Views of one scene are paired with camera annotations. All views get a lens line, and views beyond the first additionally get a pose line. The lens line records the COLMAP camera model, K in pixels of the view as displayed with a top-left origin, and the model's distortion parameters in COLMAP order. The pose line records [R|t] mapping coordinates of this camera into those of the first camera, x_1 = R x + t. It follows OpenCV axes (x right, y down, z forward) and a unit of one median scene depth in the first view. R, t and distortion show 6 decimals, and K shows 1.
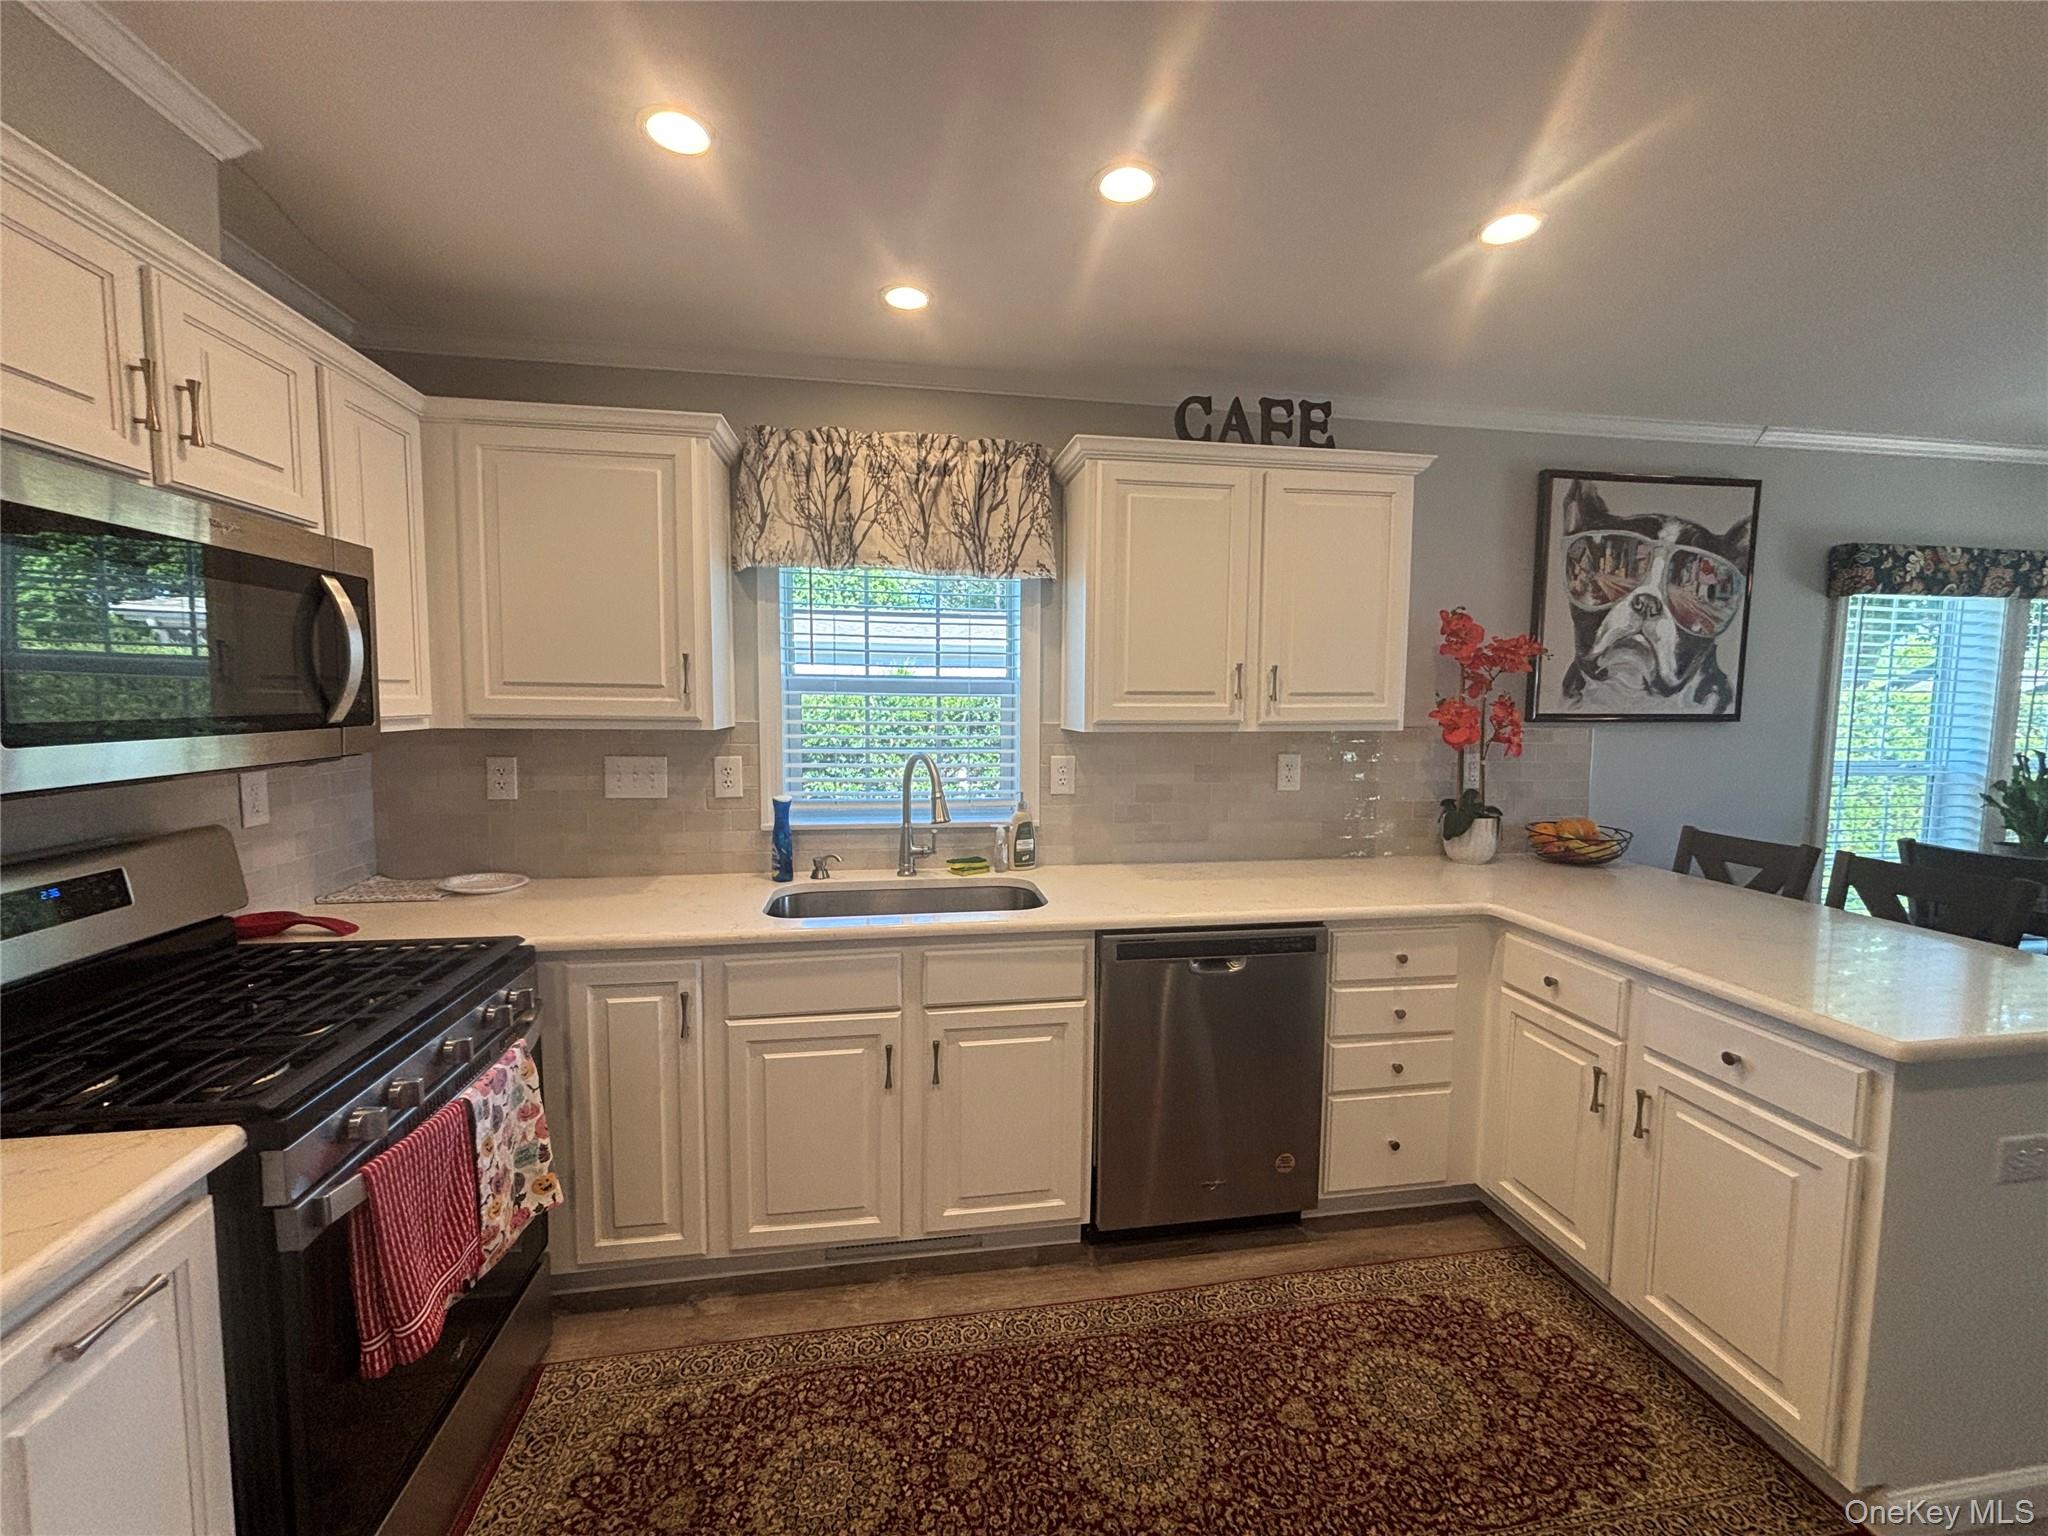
lens RADIAL K [[829.0, 0, 1001.9], [0, 829.0, 764.6], [0, 0, 1]] dist [0.003318, -0.001094]
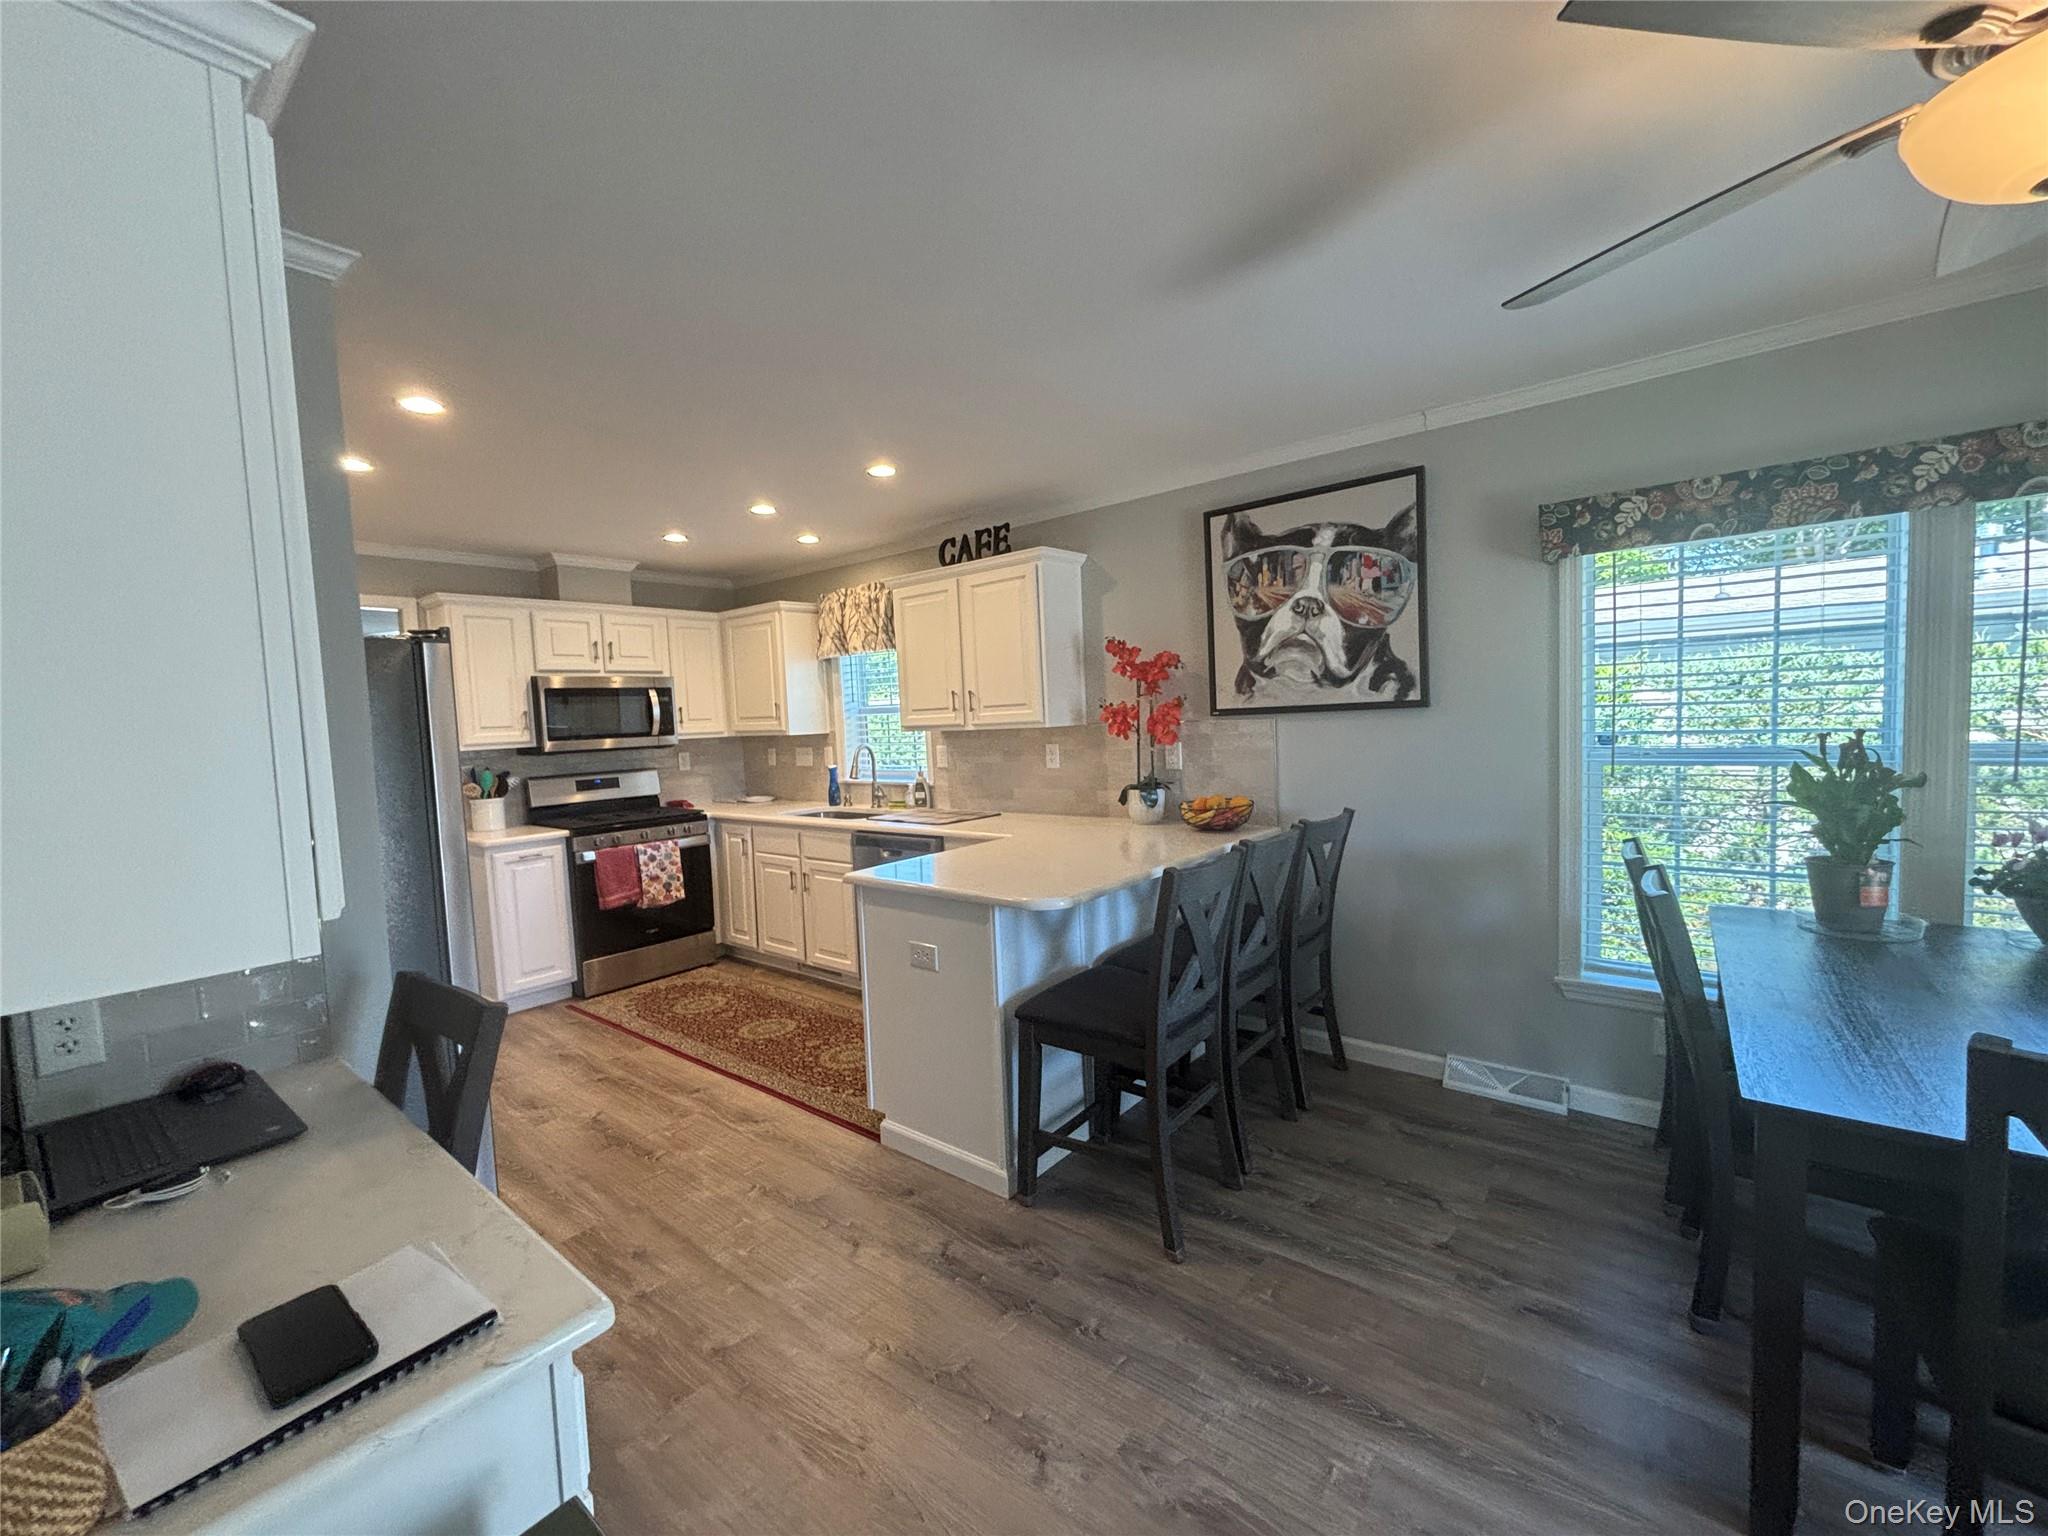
lens RADIAL K [[829.0, 0, 1022.7], [0, 829.0, 765.5], [0, 0, 1]] dist [0.003318, -0.001094]
pose [[0.657414, 0.009206, -0.753473, 1.383090], [-0.013136, 0.999913, 0.000755, 0.024982], [0.753415, 0.009401, 0.657478, -0.017829]]
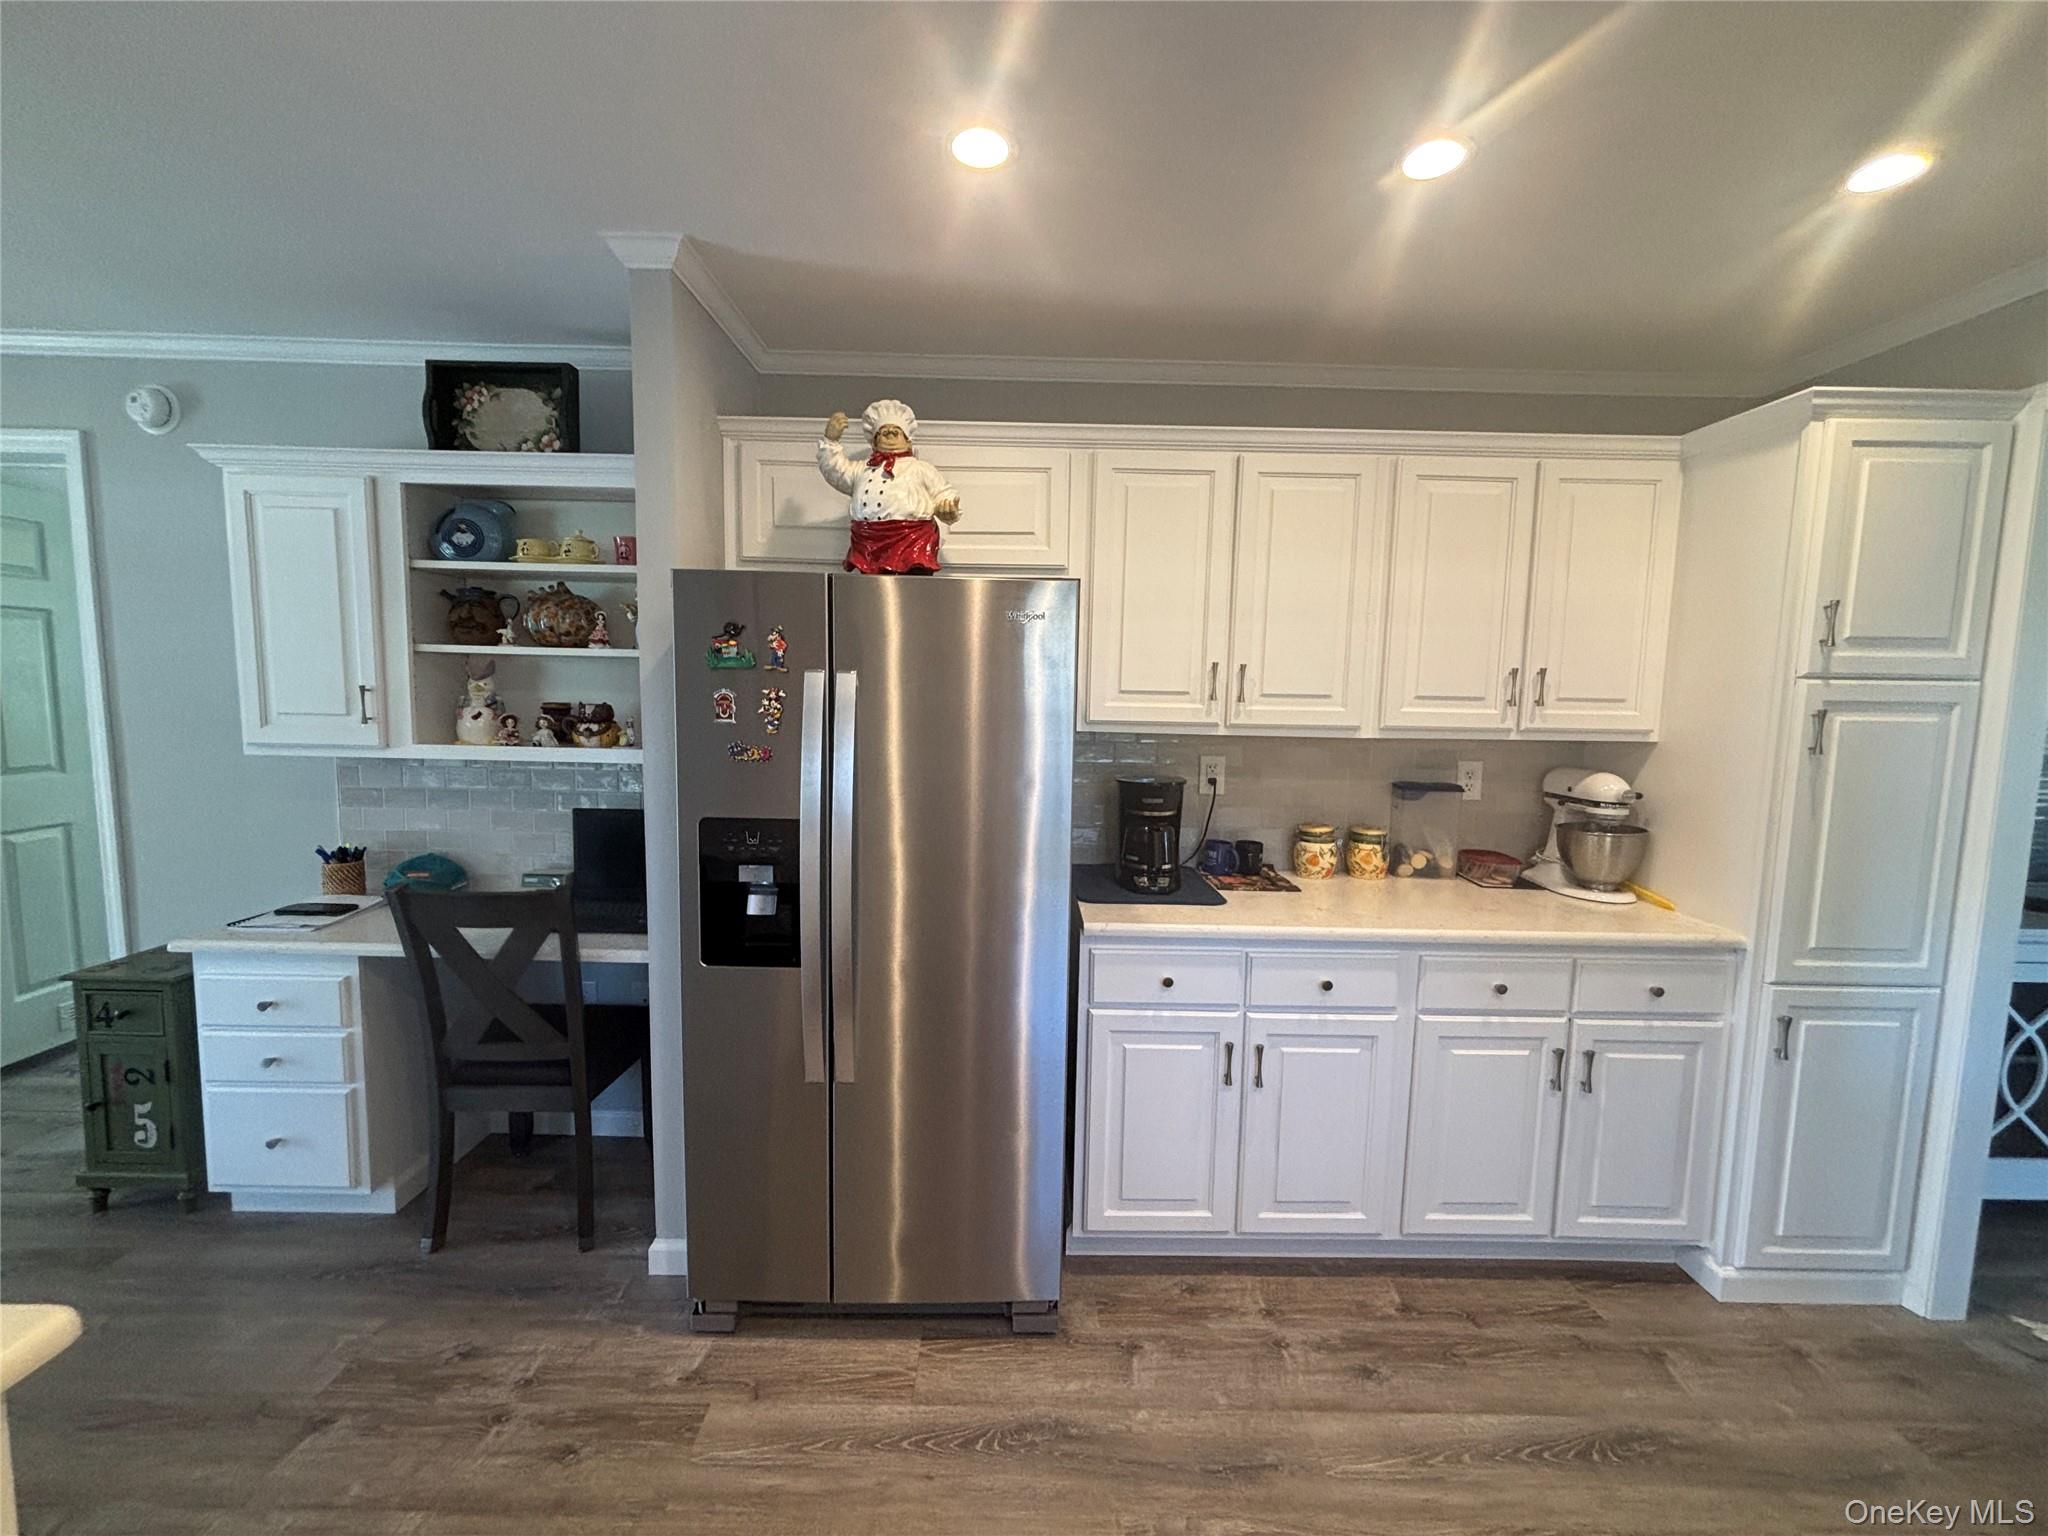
lens RADIAL K [[829.0, 0, 1024.9], [0, 829.0, 775.0], [0, 0, 1]] dist [0.003318, -0.001094]
pose [[0.987291, 0.026537, -0.156691, -0.294589], [-0.024677, 0.999600, 0.013806, 0.001320], [0.156995, -0.009764, 0.987551, -0.048736]]
